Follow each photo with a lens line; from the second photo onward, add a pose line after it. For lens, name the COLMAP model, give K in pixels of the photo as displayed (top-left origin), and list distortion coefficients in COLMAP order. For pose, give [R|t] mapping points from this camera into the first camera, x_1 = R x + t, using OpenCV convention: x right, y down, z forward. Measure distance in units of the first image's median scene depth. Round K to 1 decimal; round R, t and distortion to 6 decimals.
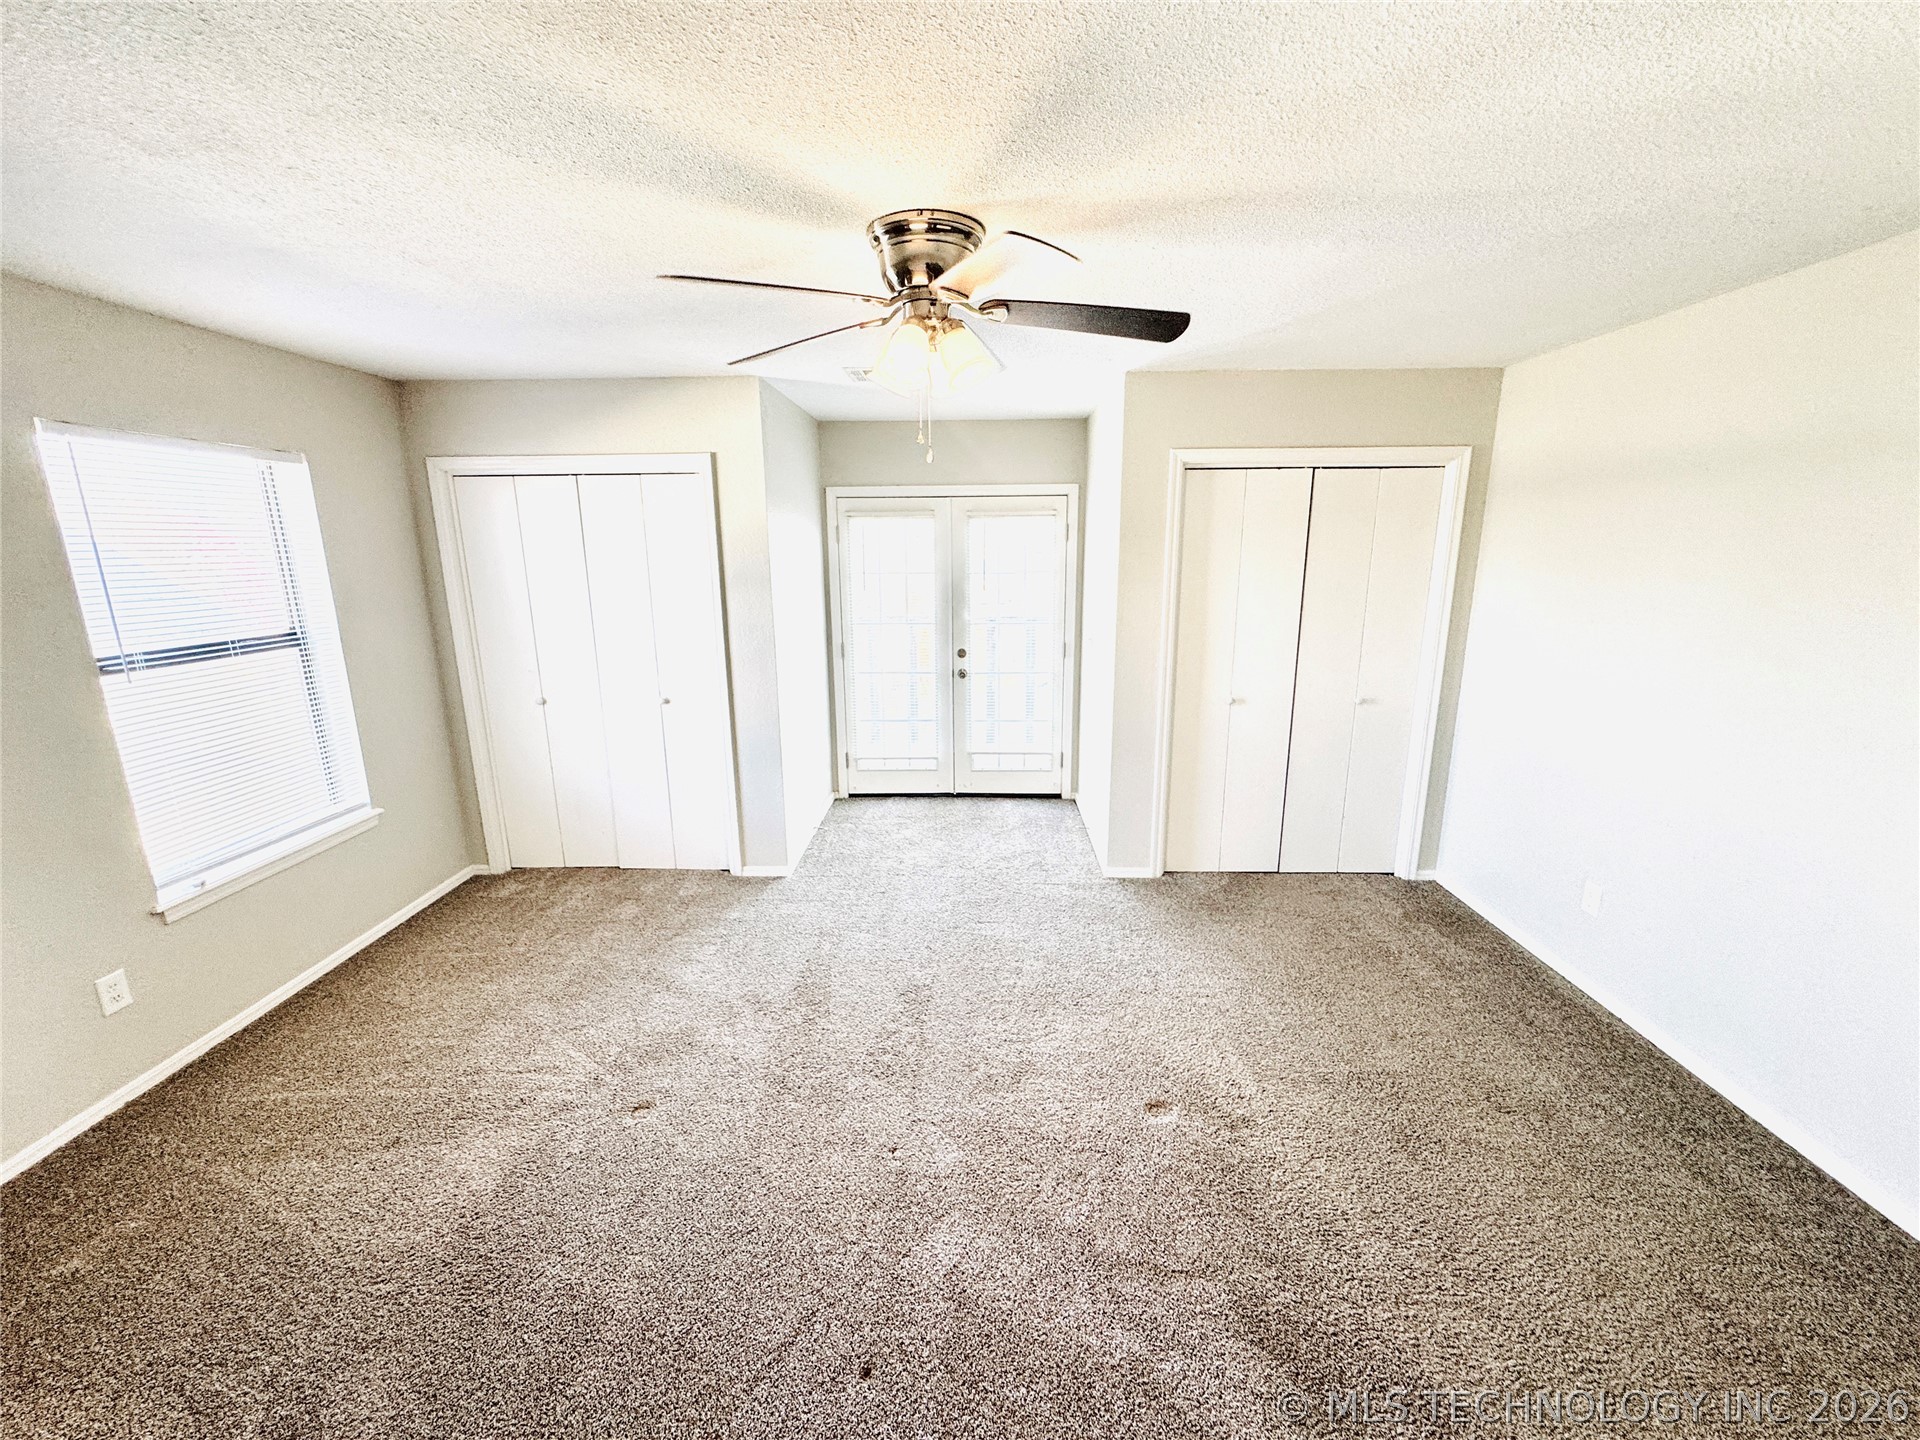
lens RADIAL K [[766.3, 0, 958.9], [0, 766.3, 723.8], [0, 0, 1]] dist [-0.002370, 0.000239]
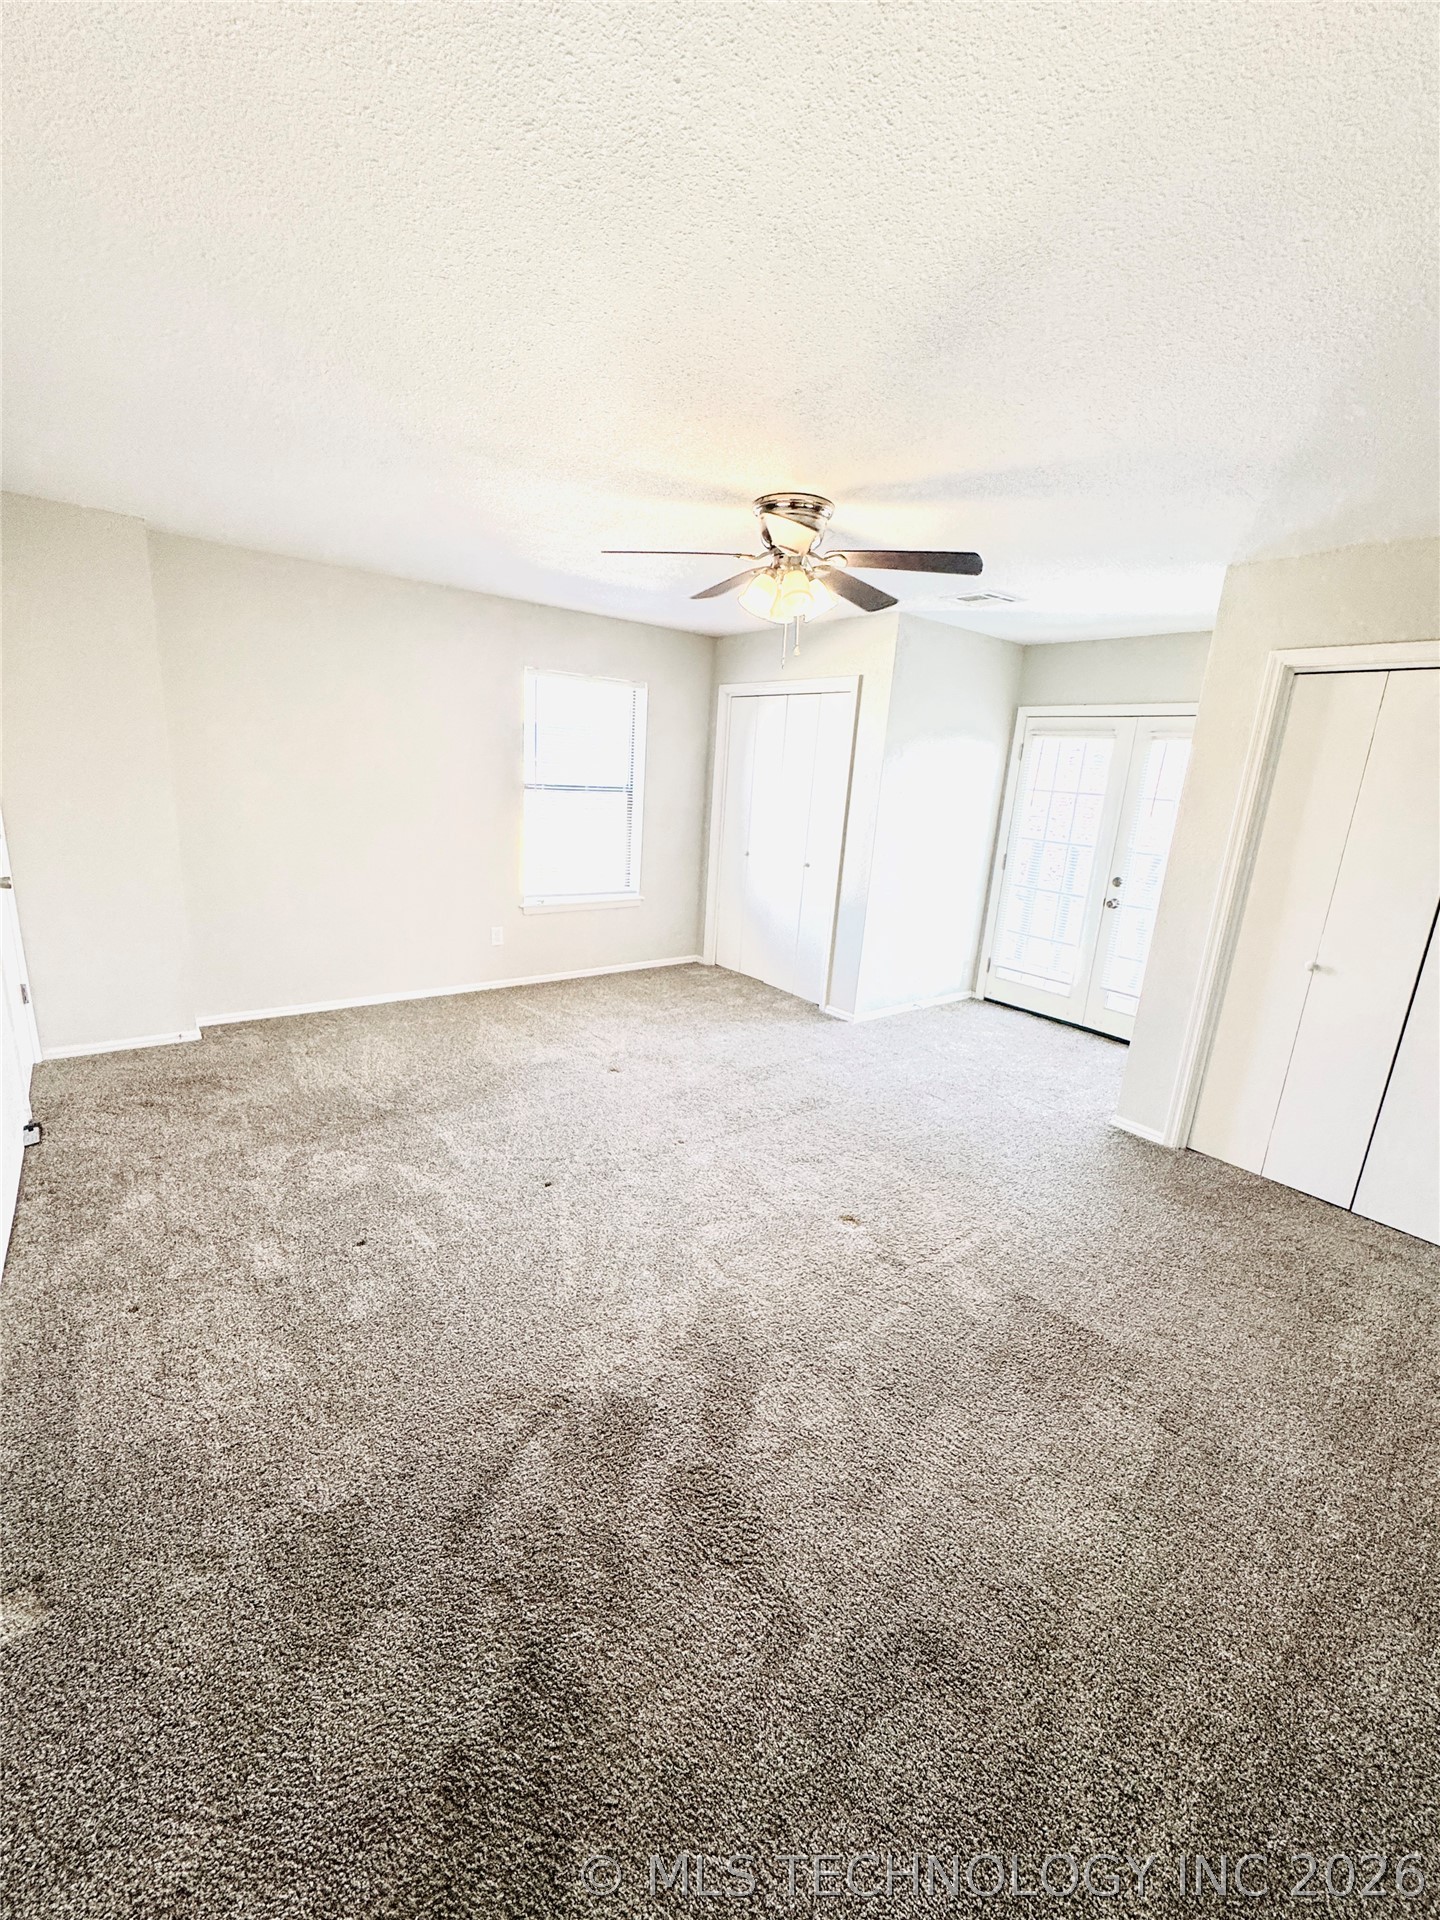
lens RADIAL K [[766.3, 0, 719.1], [0, 766.3, 956.7], [0, 0, 1]] dist [-0.002370, 0.000239]
pose [[0.637467, 0.234997, -0.733766, 0.527409], [-0.241756, 0.965262, 0.099107, 0.029367], [0.731567, 0.114215, 0.672135, 0.016860]]
